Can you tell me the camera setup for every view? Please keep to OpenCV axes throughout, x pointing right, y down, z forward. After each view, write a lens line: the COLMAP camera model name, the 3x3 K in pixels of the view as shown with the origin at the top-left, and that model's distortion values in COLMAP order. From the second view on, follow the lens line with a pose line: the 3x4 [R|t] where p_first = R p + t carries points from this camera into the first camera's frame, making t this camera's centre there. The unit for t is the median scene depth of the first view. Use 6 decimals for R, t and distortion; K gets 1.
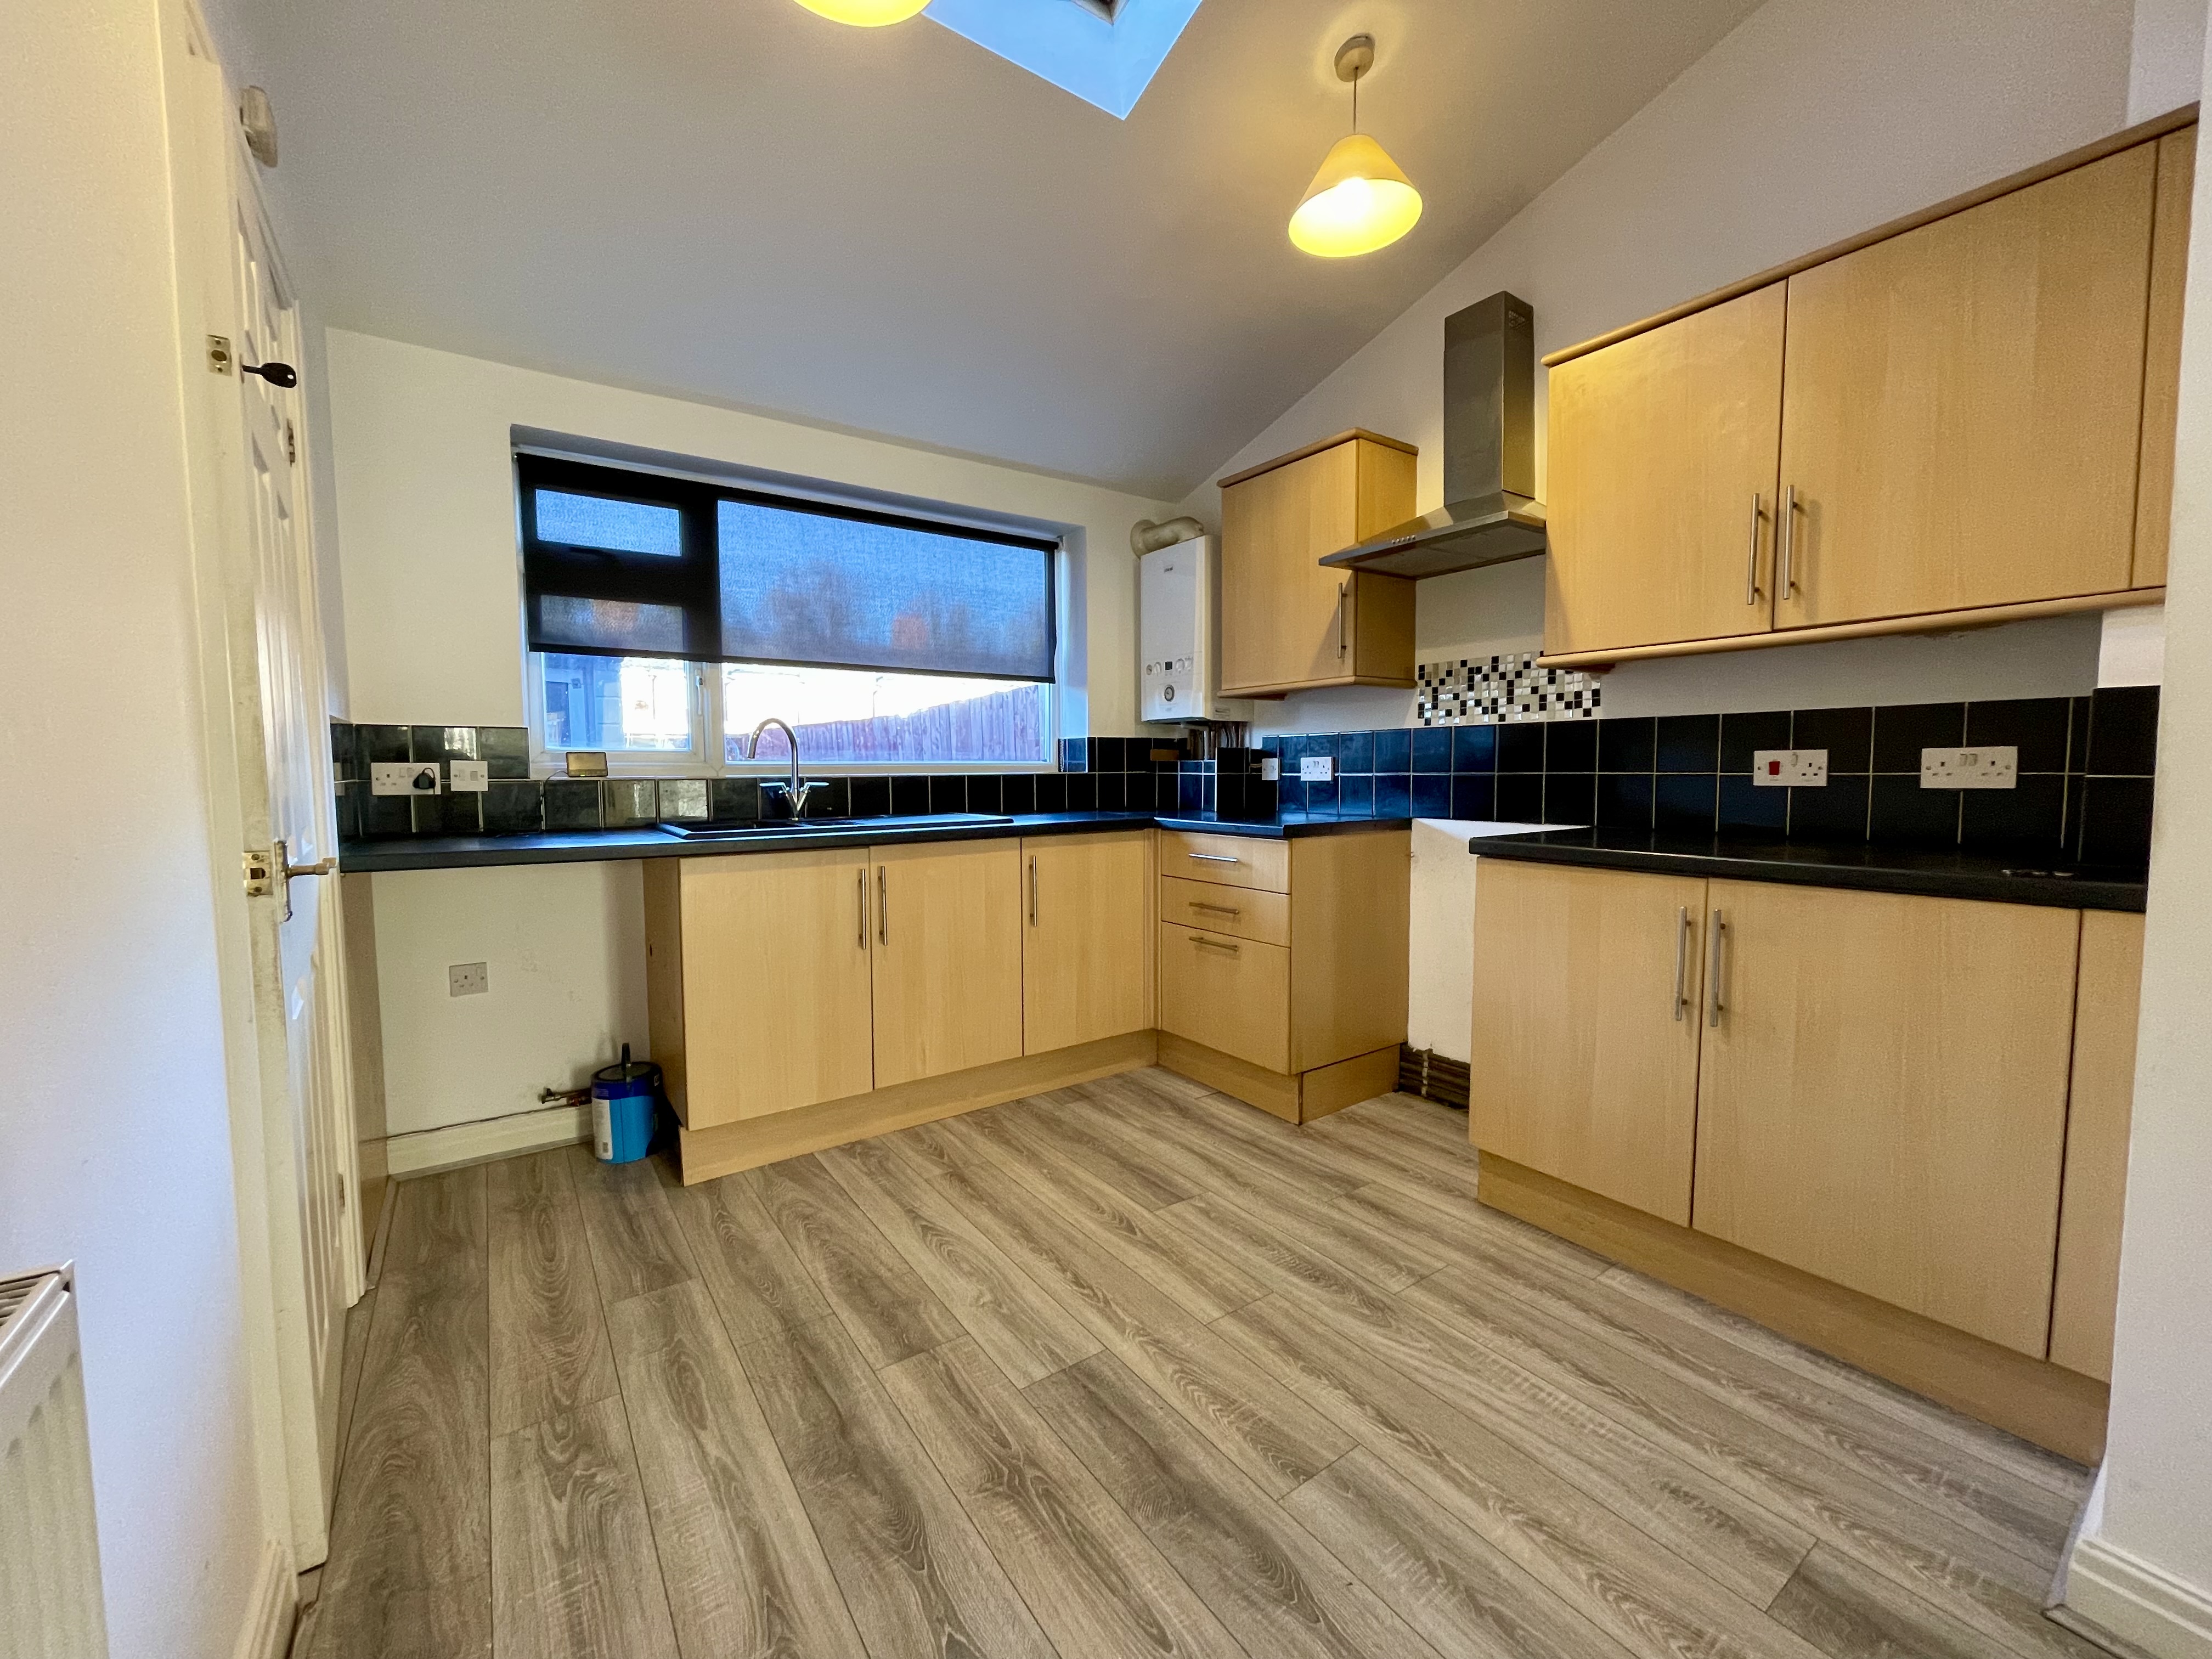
lens RADIAL K [[891.9, 0, 1101.8], [0, 891.9, 827.4], [0, 0, 1]] dist [-0.002908, 0.001078]
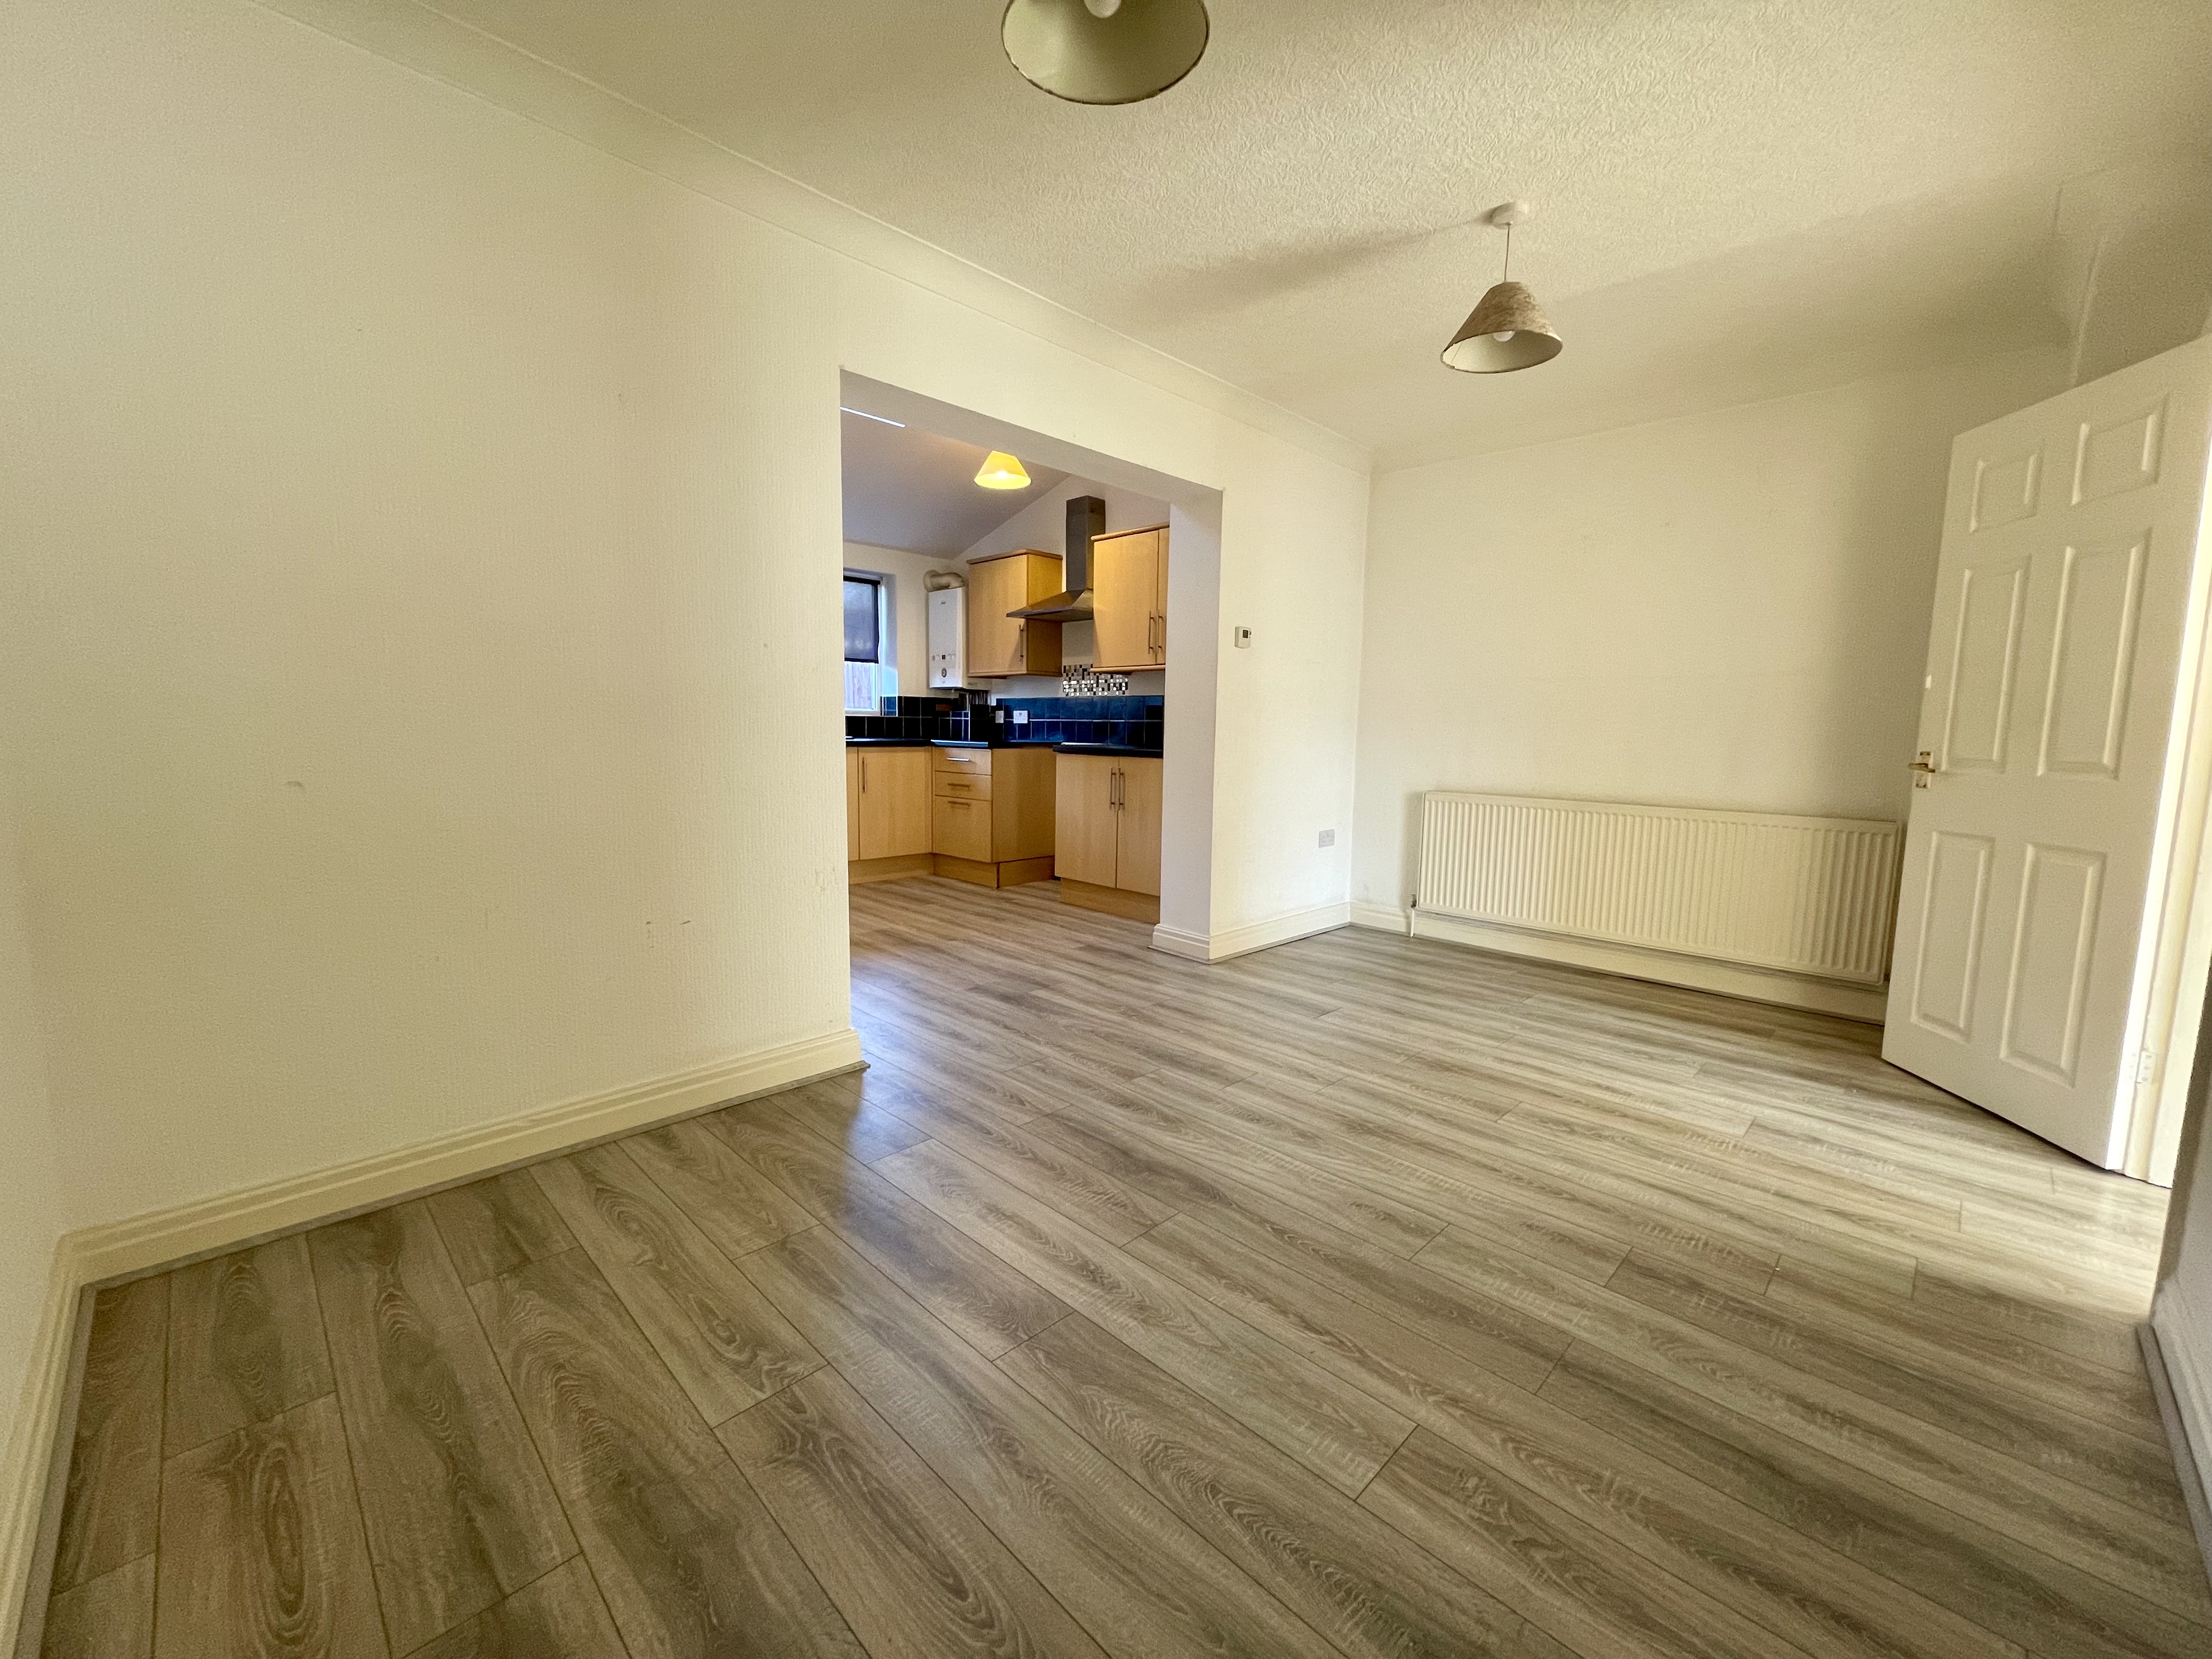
lens RADIAL K [[891.9, 0, 1120.5], [0, 891.9, 833.3], [0, 0, 1]] dist [-0.002908, 0.001078]
pose [[0.980845, 0.003094, 0.194766, 0.079764], [-0.013234, 0.998622, 0.050783, 0.078988], [-0.194341, -0.052388, 0.979534, -0.877517]]
